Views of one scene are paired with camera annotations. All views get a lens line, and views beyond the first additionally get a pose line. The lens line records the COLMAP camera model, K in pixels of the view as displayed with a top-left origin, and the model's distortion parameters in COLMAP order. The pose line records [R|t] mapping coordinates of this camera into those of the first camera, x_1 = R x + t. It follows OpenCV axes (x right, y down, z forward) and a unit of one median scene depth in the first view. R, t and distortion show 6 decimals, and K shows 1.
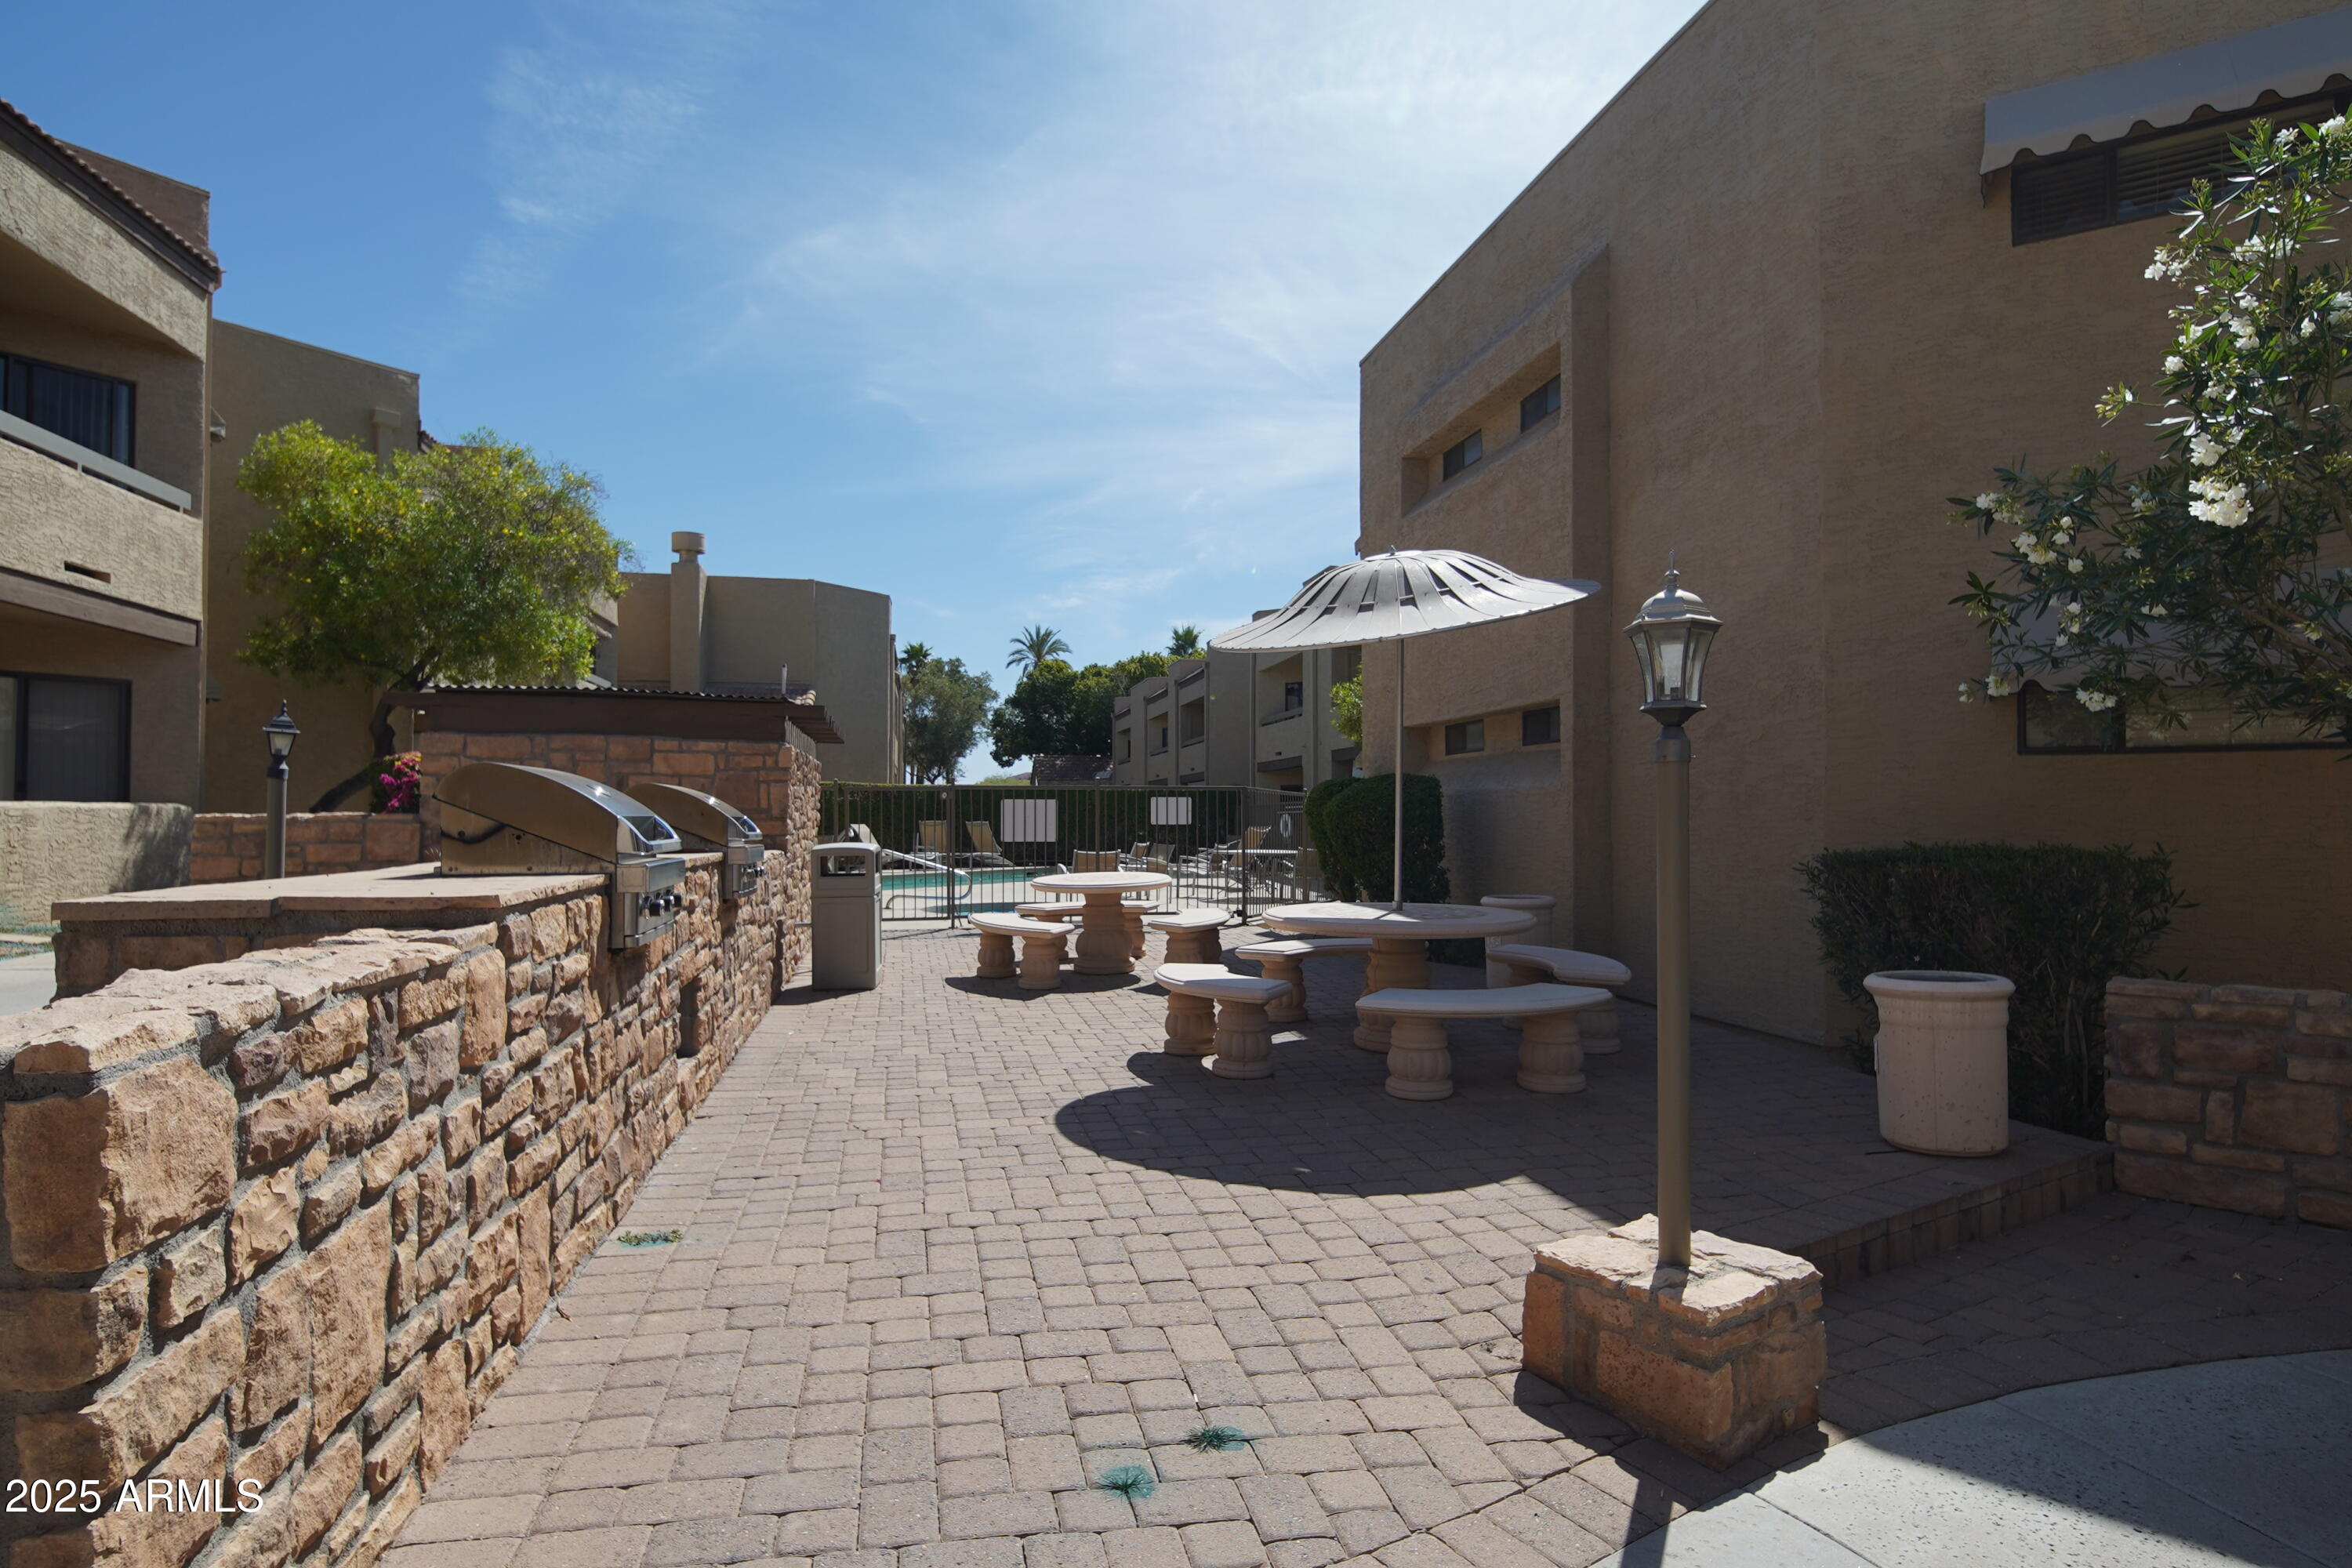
lens RADIAL K [[1273.5, 0, 1181.5], [0, 1273.5, 794.3], [0, 0, 1]] dist [-0.023104, 0.001971]
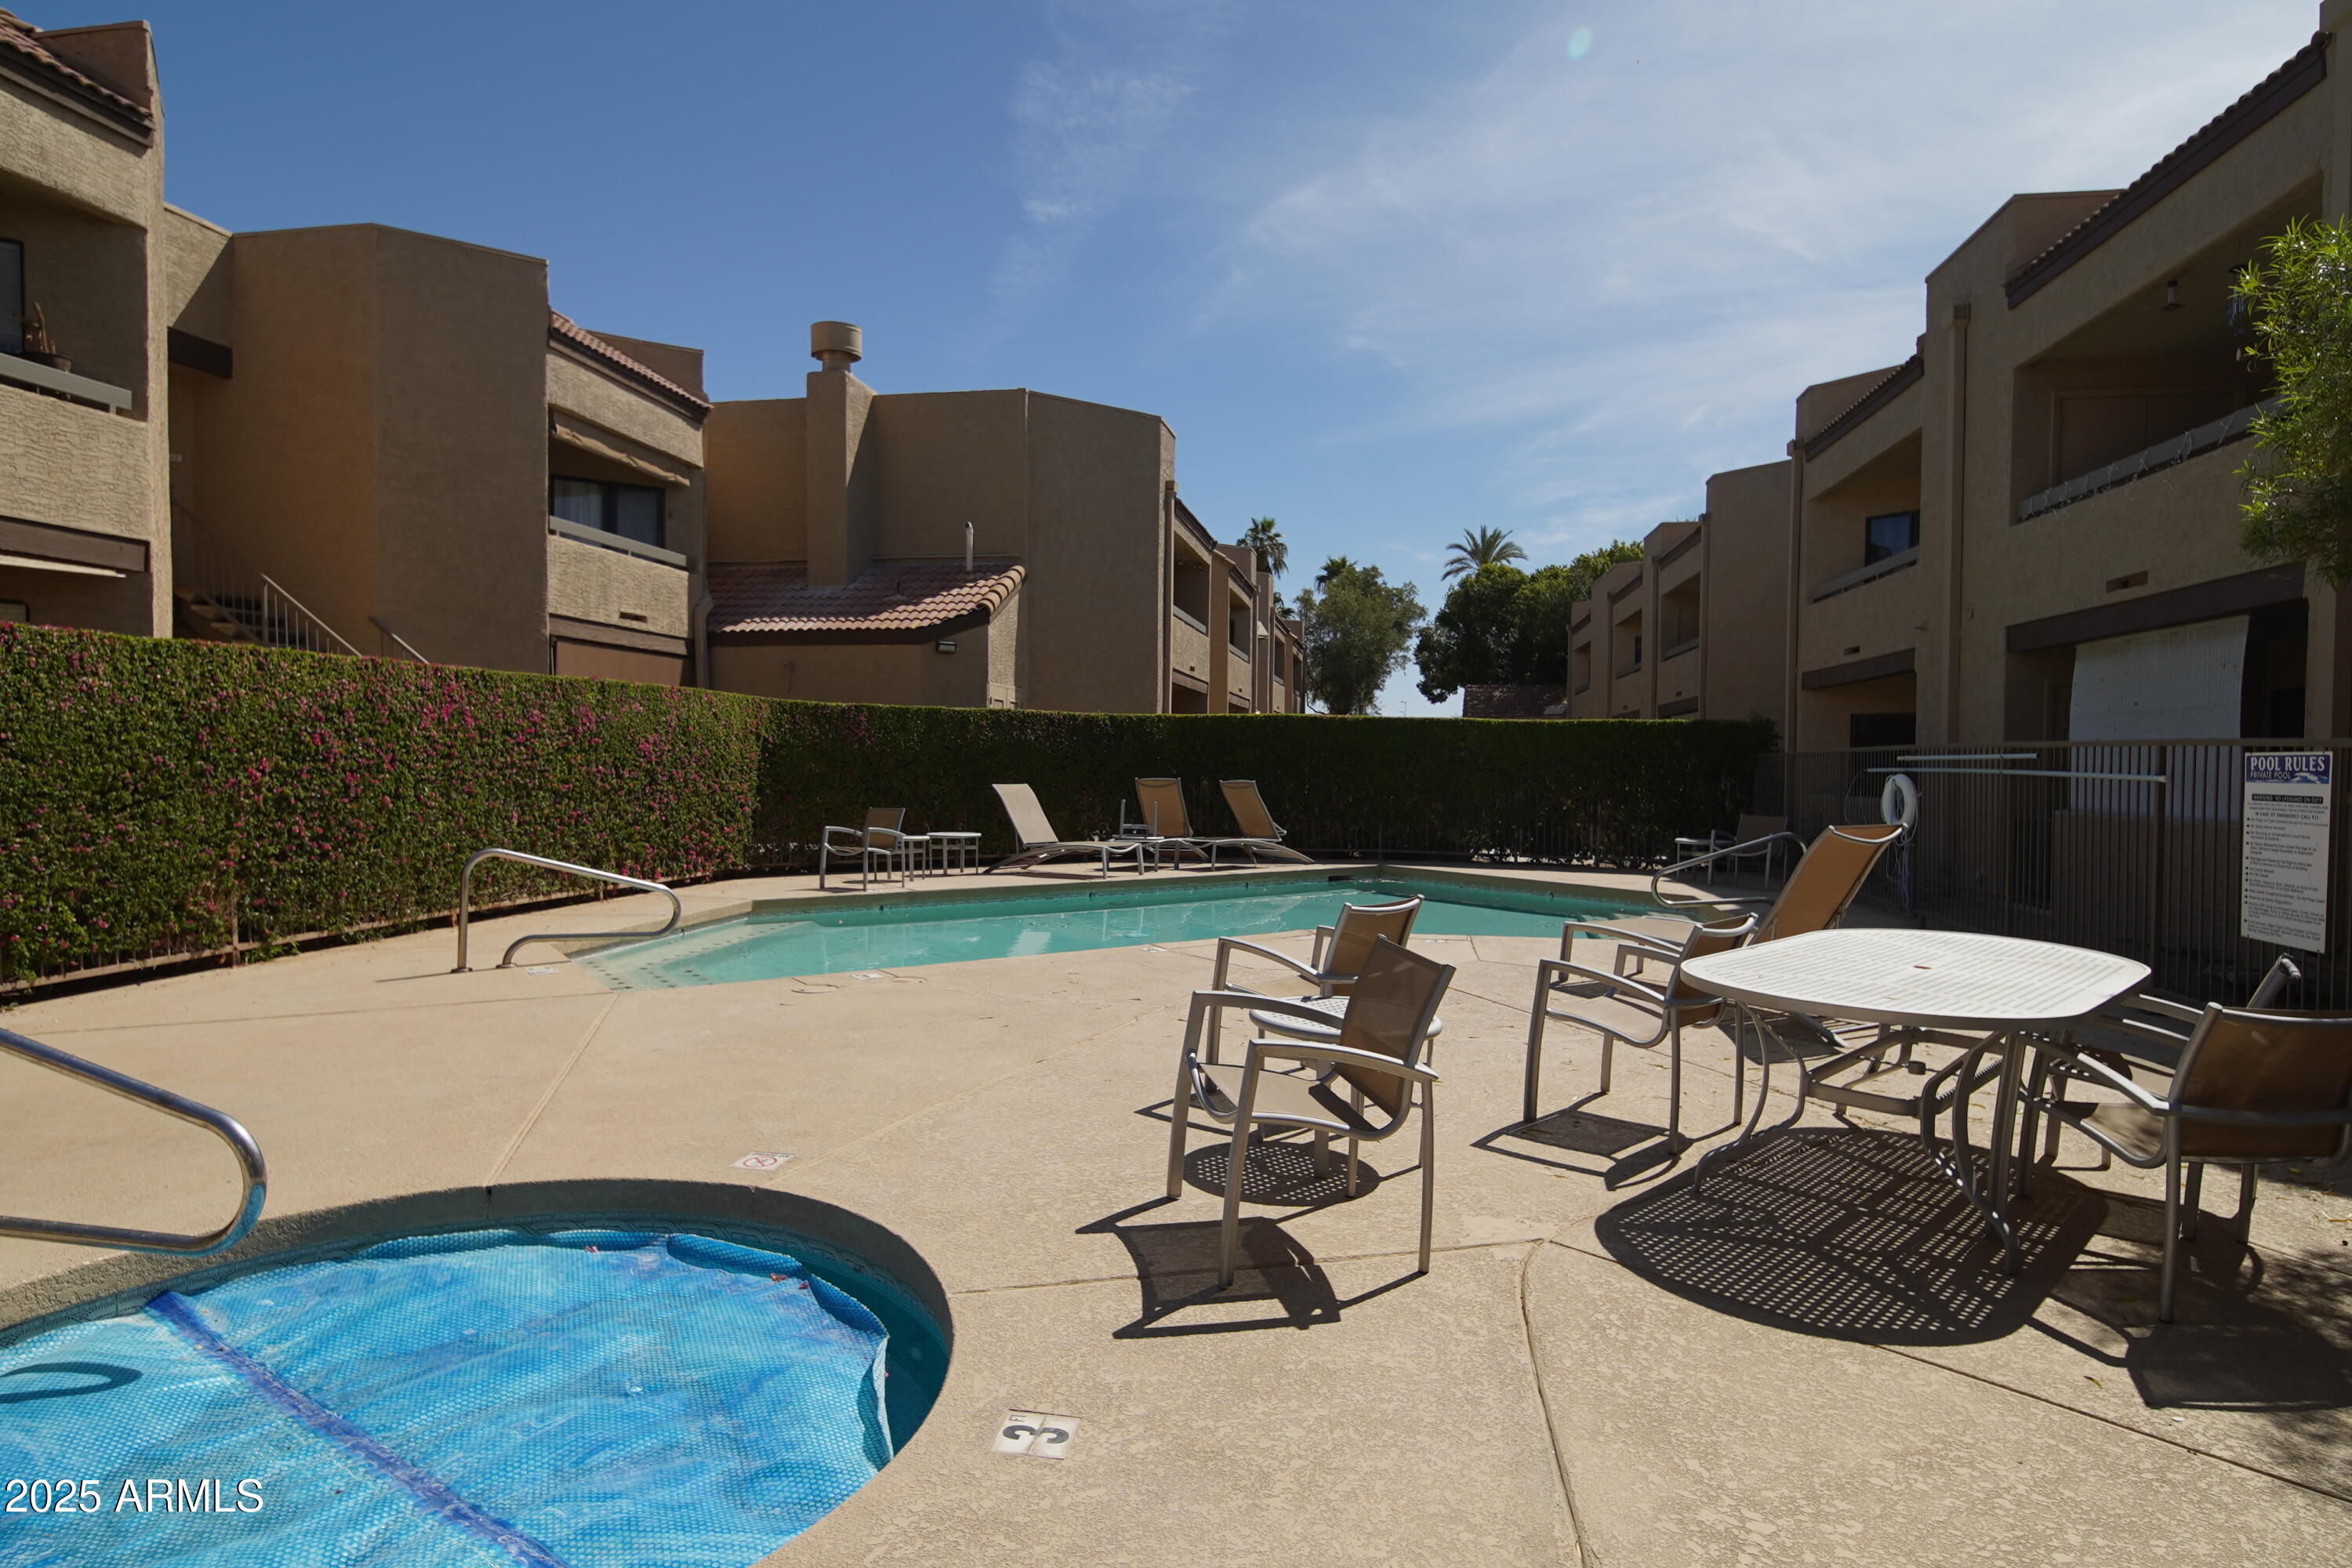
lens RADIAL K [[1273.5, 0, 1176.6], [0, 1273.5, 767.3], [0, 0, 1]] dist [-0.023104, 0.001971]
pose [[0.929464, 0.007180, -0.368844, 0.005470], [0.001117, 0.999751, 0.022275, 0.001538], [0.368912, -0.021115, 0.929225, 0.201220]]
